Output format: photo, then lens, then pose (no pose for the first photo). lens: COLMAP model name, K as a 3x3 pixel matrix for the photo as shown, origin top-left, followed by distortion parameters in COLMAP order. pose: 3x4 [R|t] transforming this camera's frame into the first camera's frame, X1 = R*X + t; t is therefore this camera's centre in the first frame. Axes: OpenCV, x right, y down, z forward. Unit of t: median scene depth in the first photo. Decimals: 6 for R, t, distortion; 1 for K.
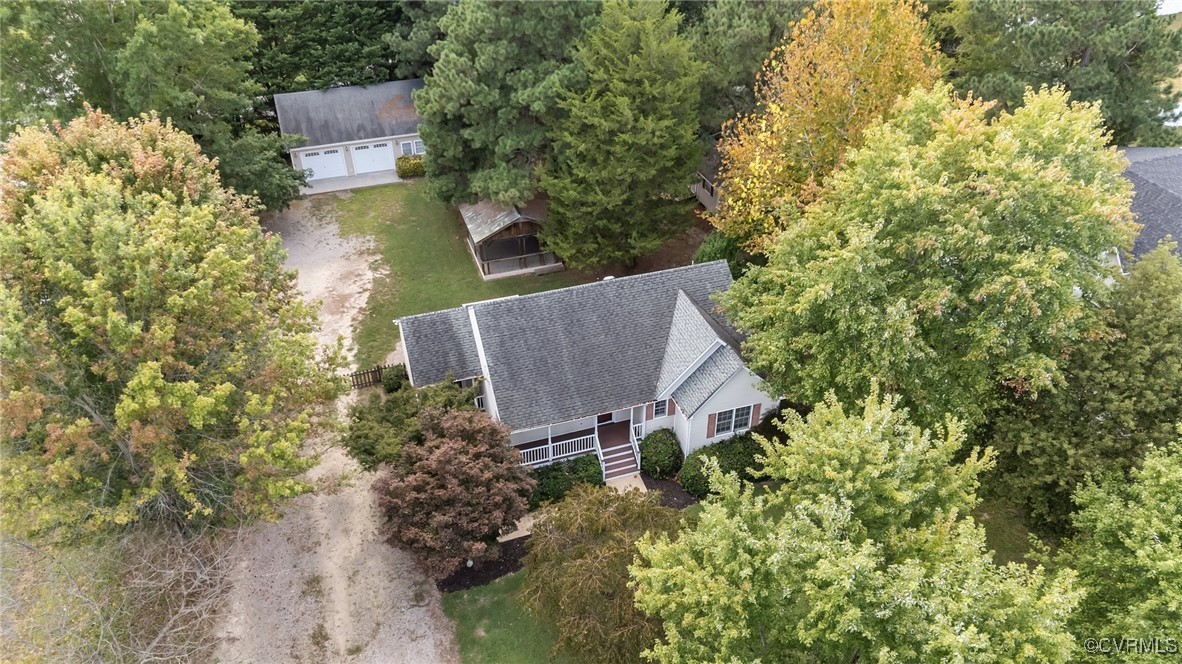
lens RADIAL K [[930.8, 0, 591.0], [0, 930.8, 332.0], [0, 0, 1]] dist [0.027694, -0.005865]
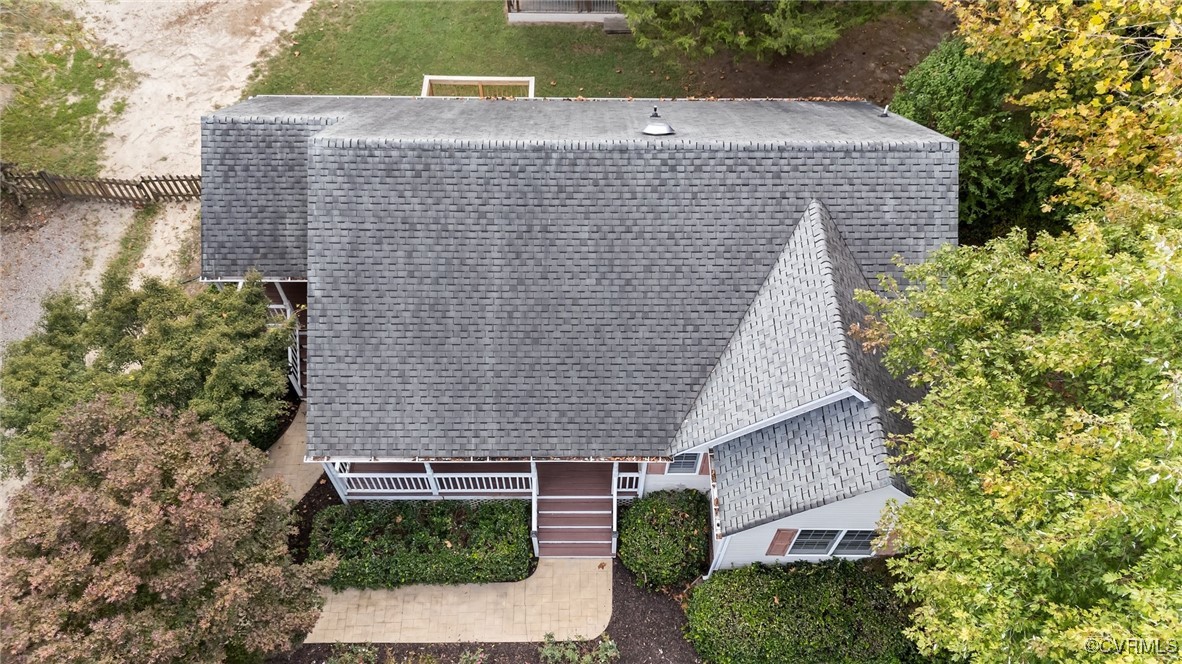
lens RADIAL K [[890.9, 0, 591.0], [0, 890.9, 332.0], [0, 0, 1]] dist [-0.002005, -0.002599]
pose [[0.948777, 0.270108, -0.163903, 0.073431], [-0.192398, 0.905428, 0.378394, -0.109420], [0.250610, -0.327477, 0.911018, 0.533565]]
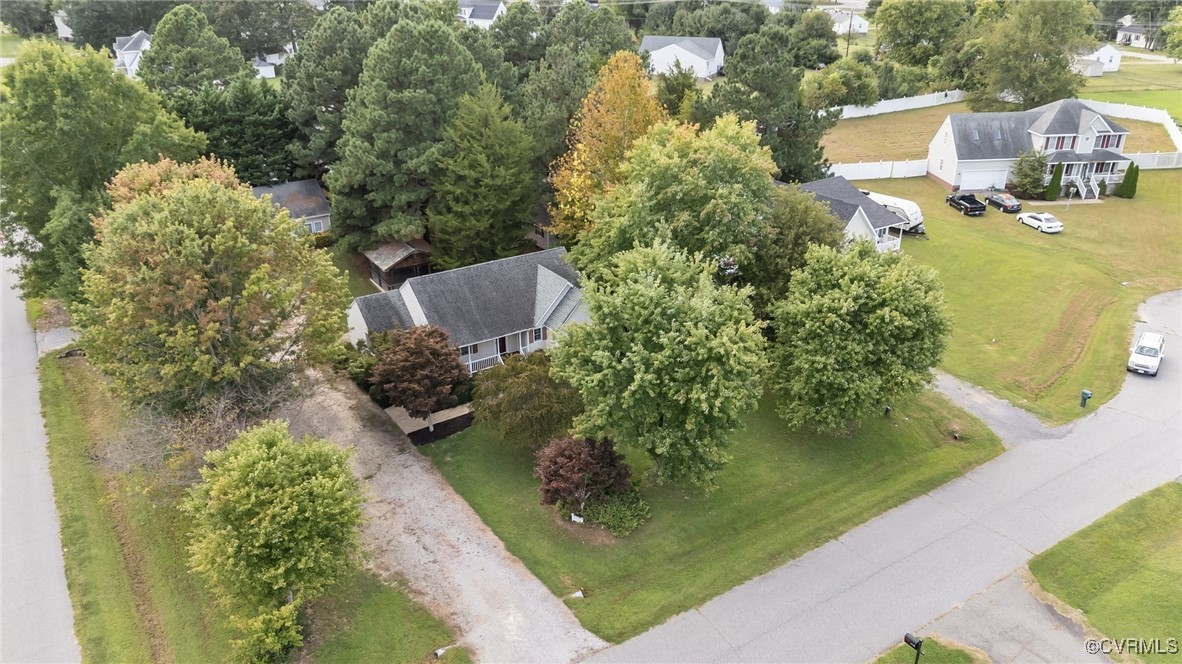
lens RADIAL K [[930.8, 0, 591.0], [0, 930.8, 332.0], [0, 0, 1]] dist [0.027694, -0.005865]
pose [[0.971299, -0.101599, 0.215071, -0.145676], [0.138919, 0.976258, -0.166200, 0.296280], [-0.193079, 0.191308, 0.962352, -0.426381]]
